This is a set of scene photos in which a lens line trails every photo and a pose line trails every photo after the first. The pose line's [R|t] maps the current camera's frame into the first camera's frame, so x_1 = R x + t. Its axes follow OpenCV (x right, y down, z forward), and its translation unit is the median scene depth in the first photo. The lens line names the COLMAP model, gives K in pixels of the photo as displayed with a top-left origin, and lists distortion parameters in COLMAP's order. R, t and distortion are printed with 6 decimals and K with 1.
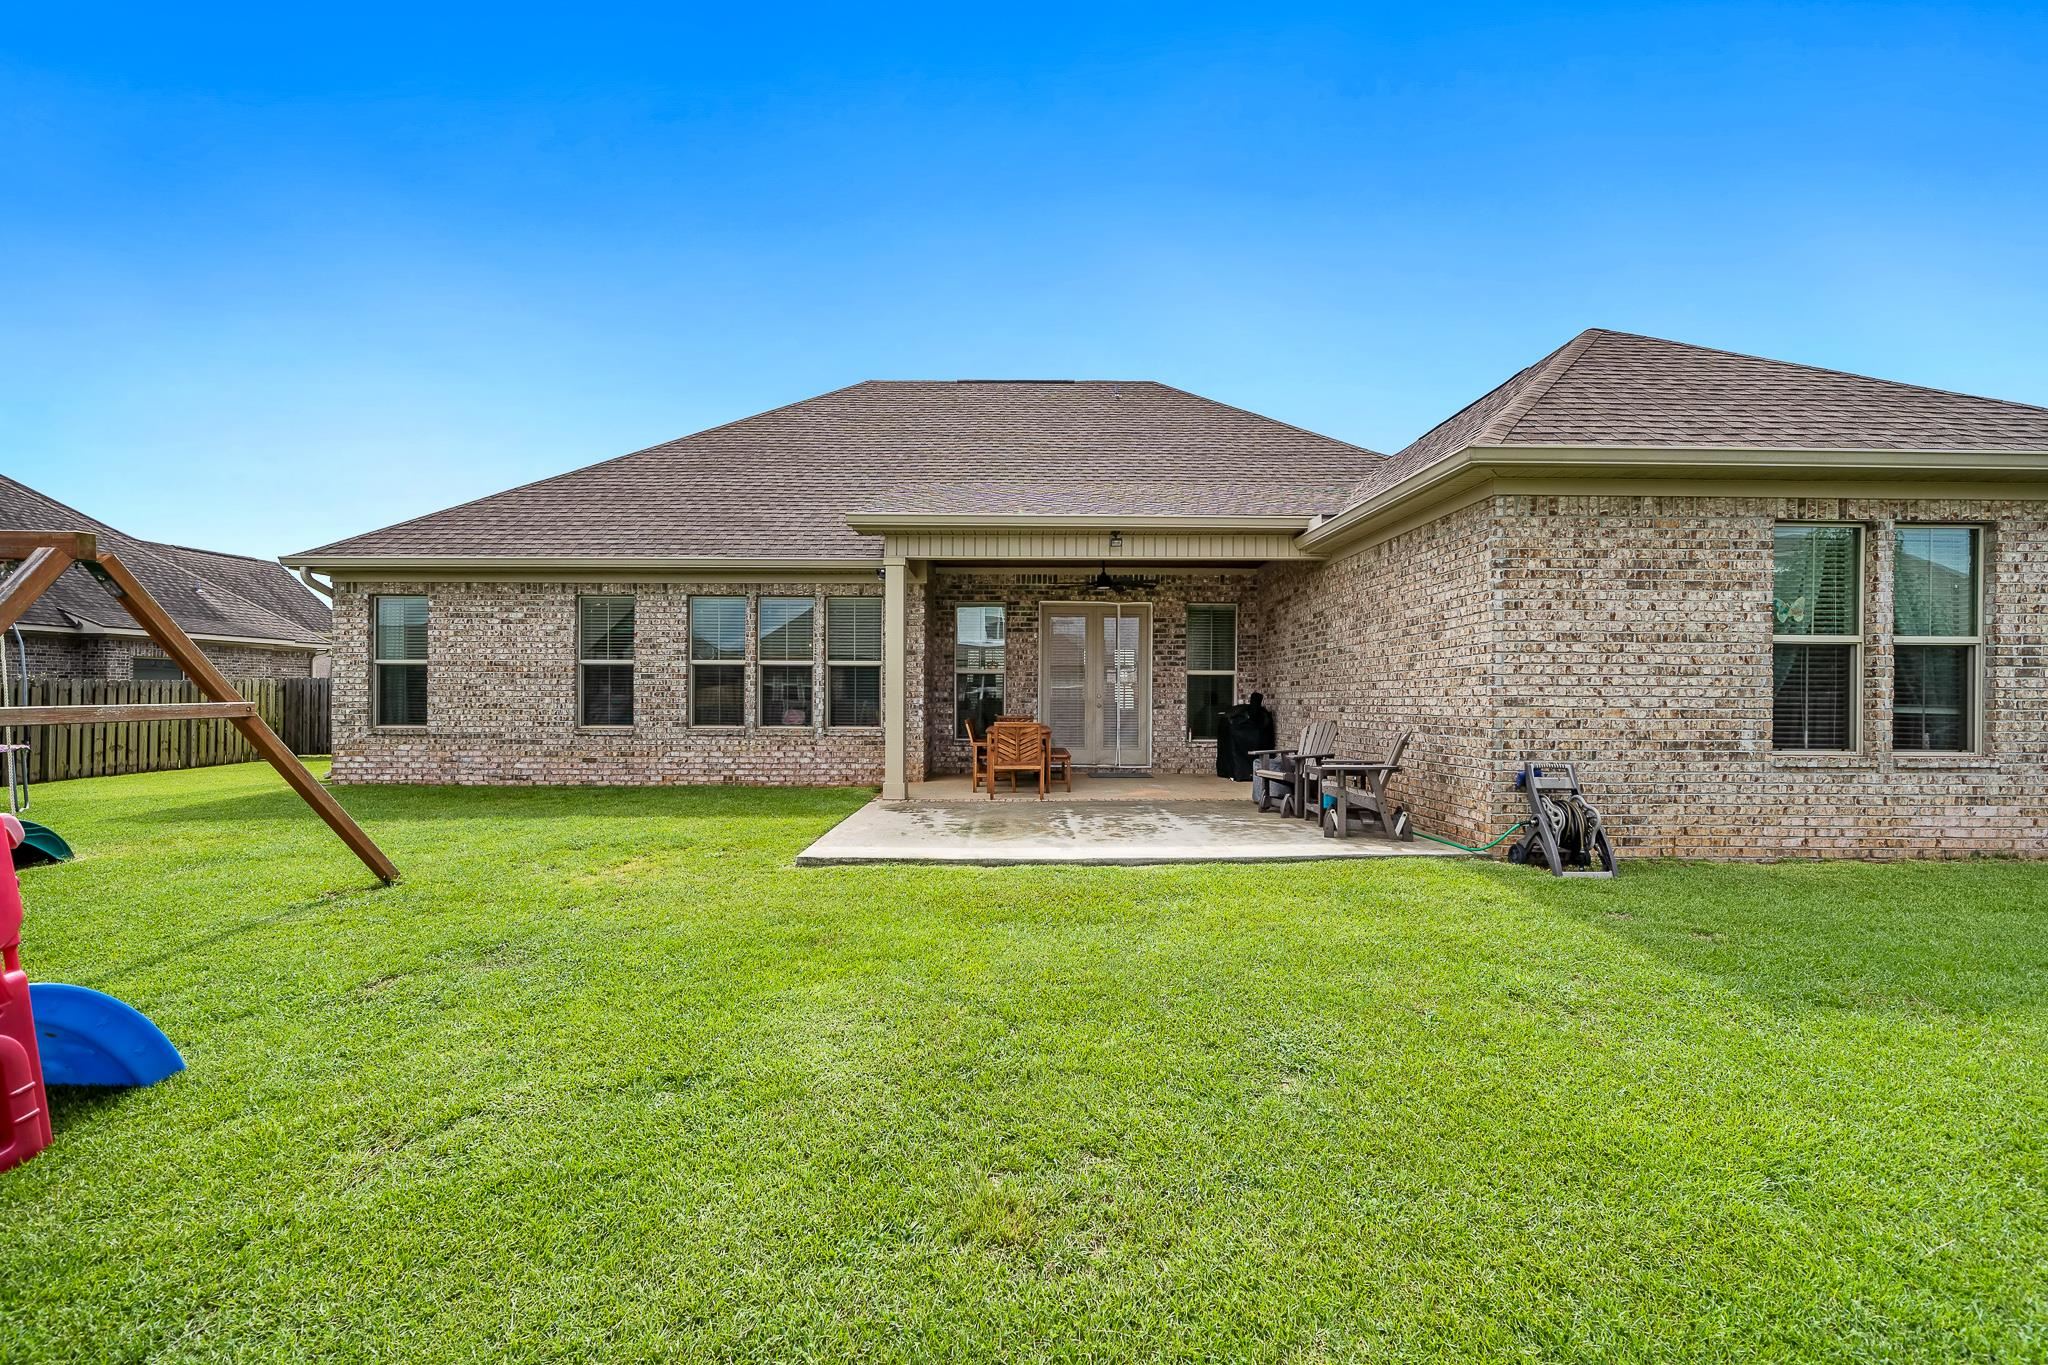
lens RADIAL K [[803.0, 0, 1024.2], [0, 803.0, 687.9], [0, 0, 1]] dist [-0.000616, -0.000287]
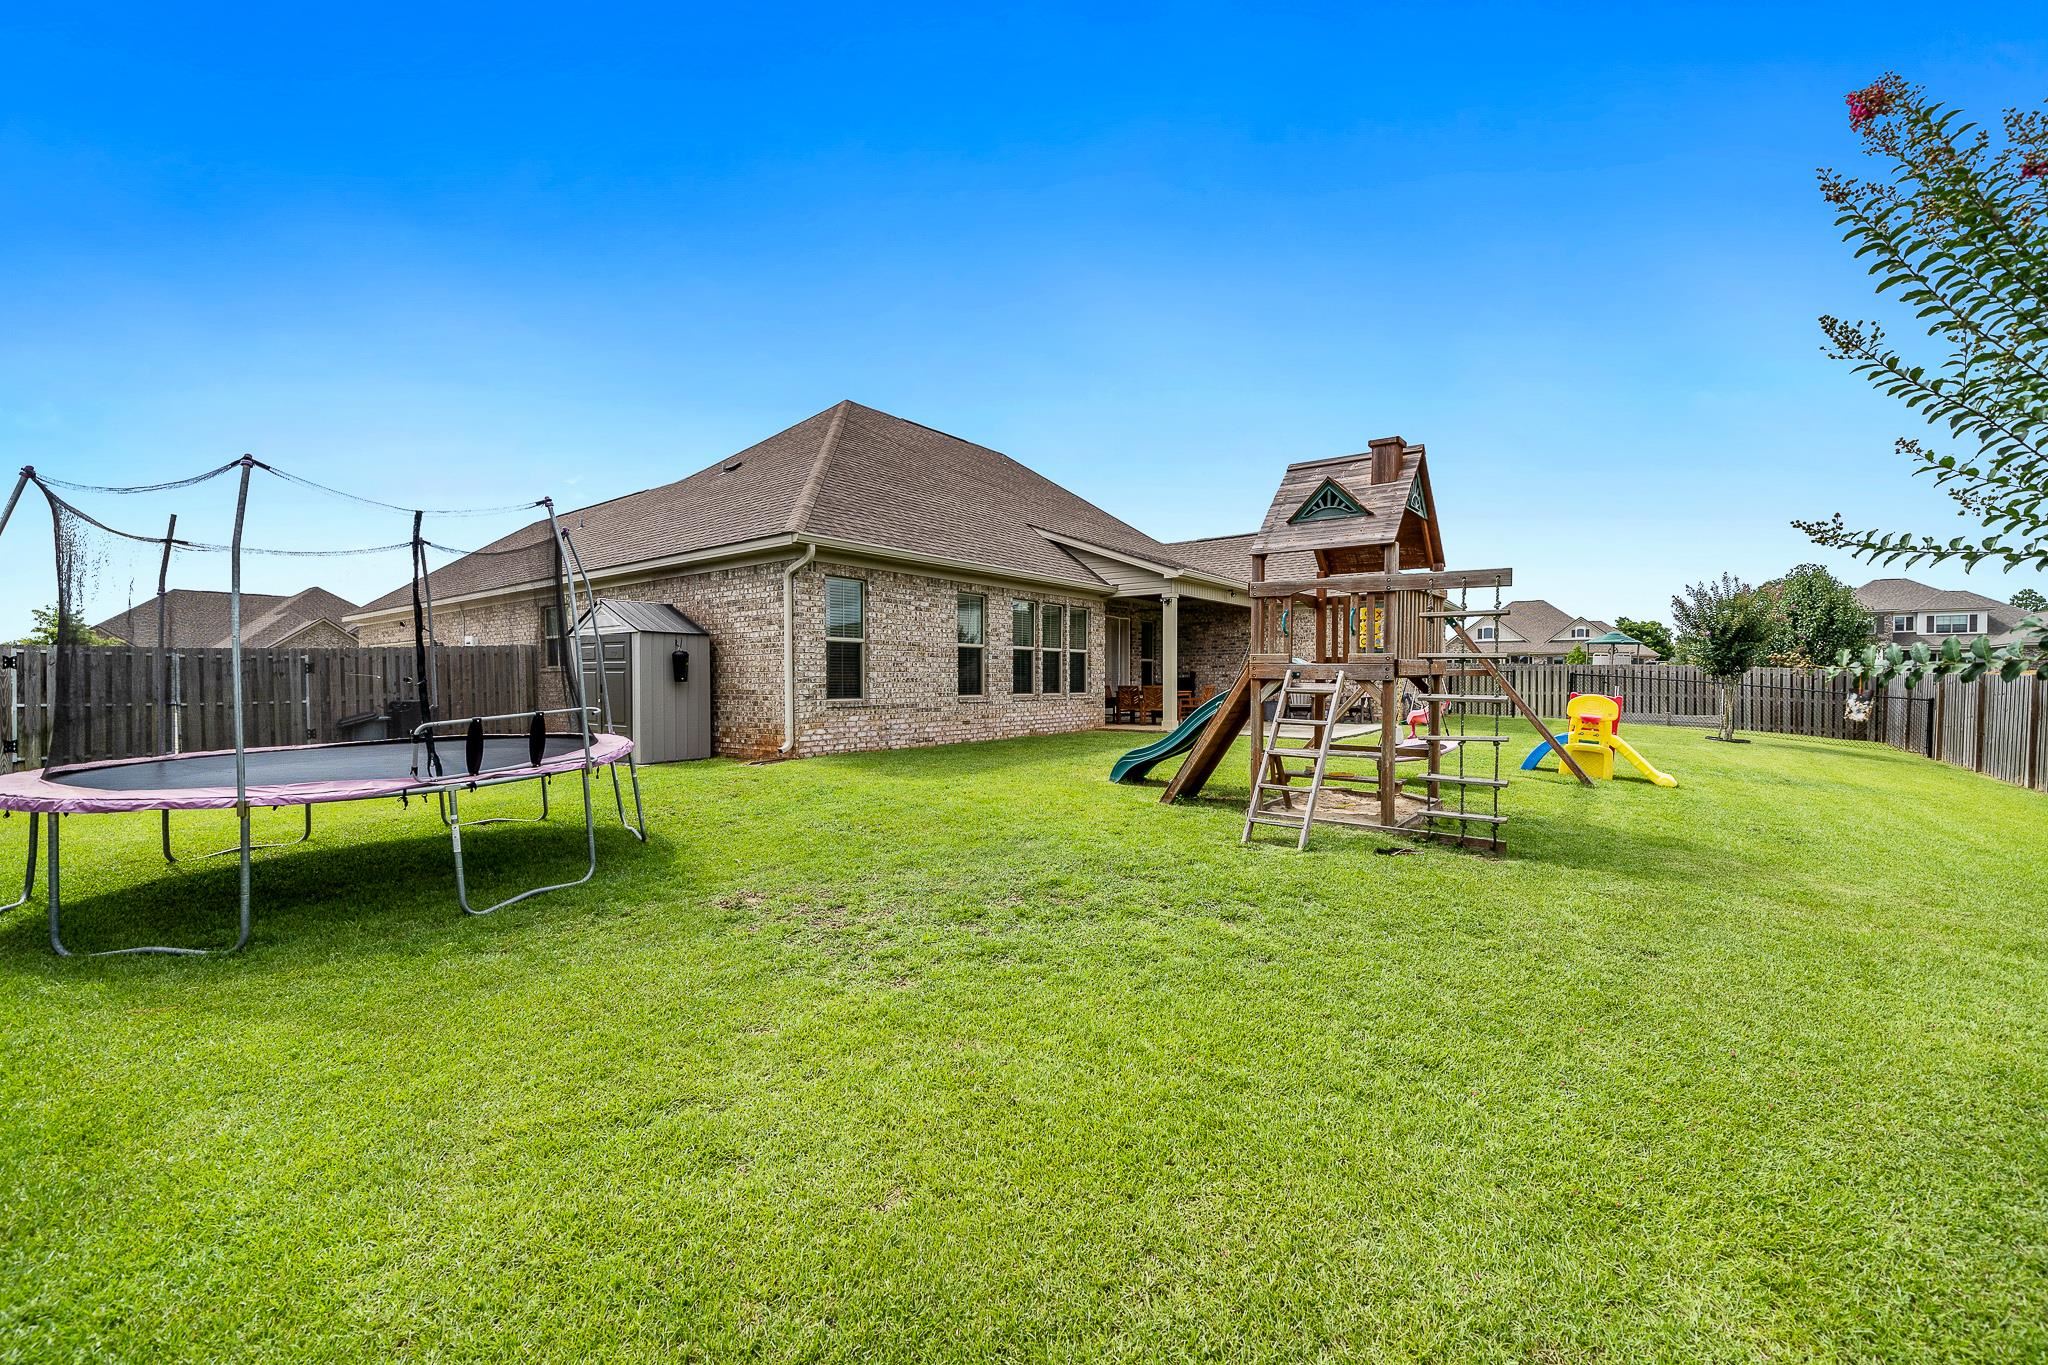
lens RADIAL K [[803.0, 0, 1010.3], [0, 803.0, 687.7], [0, 0, 1]] dist [-0.000616, -0.000287]
pose [[0.623002, -0.012344, 0.782123, -2.010638], [-0.001089, 0.999861, 0.016648, 0.018690], [-0.782219, -0.011224, 0.622902, 0.211140]]
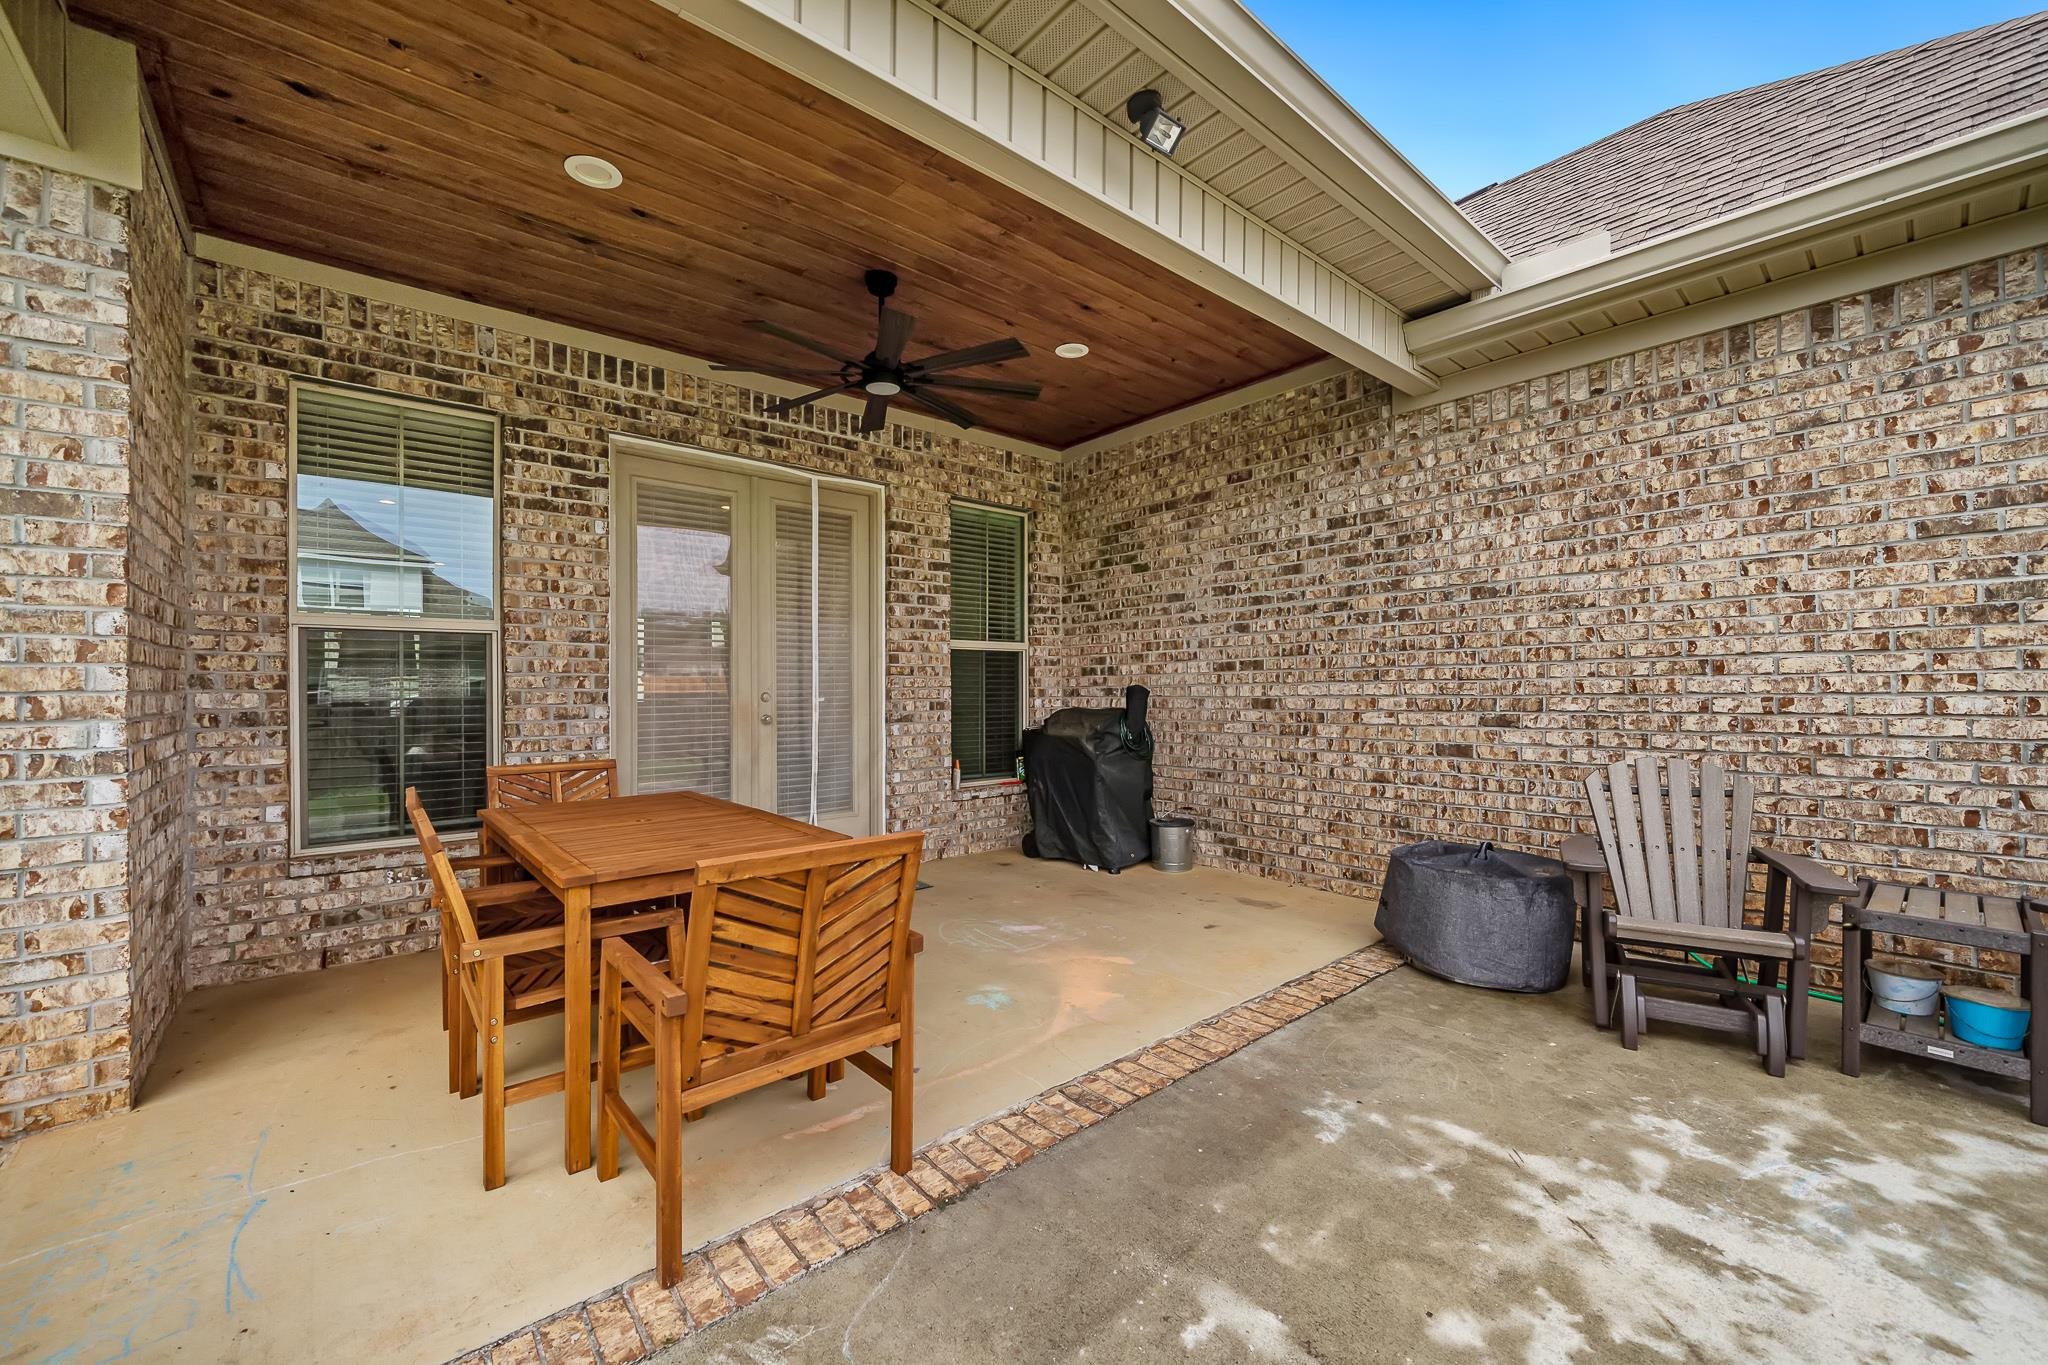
lens RADIAL K [[803.0, 0, 1021.2], [0, 803.0, 681.9], [0, 0, 1]] dist [-0.000616, -0.000287]
pose [[0.765302, -0.003826, 0.643660, -0.107823], [0.002233, 0.999992, 0.003288, 0.002703], [-0.643667, -0.001079, 0.765305, 0.922550]]
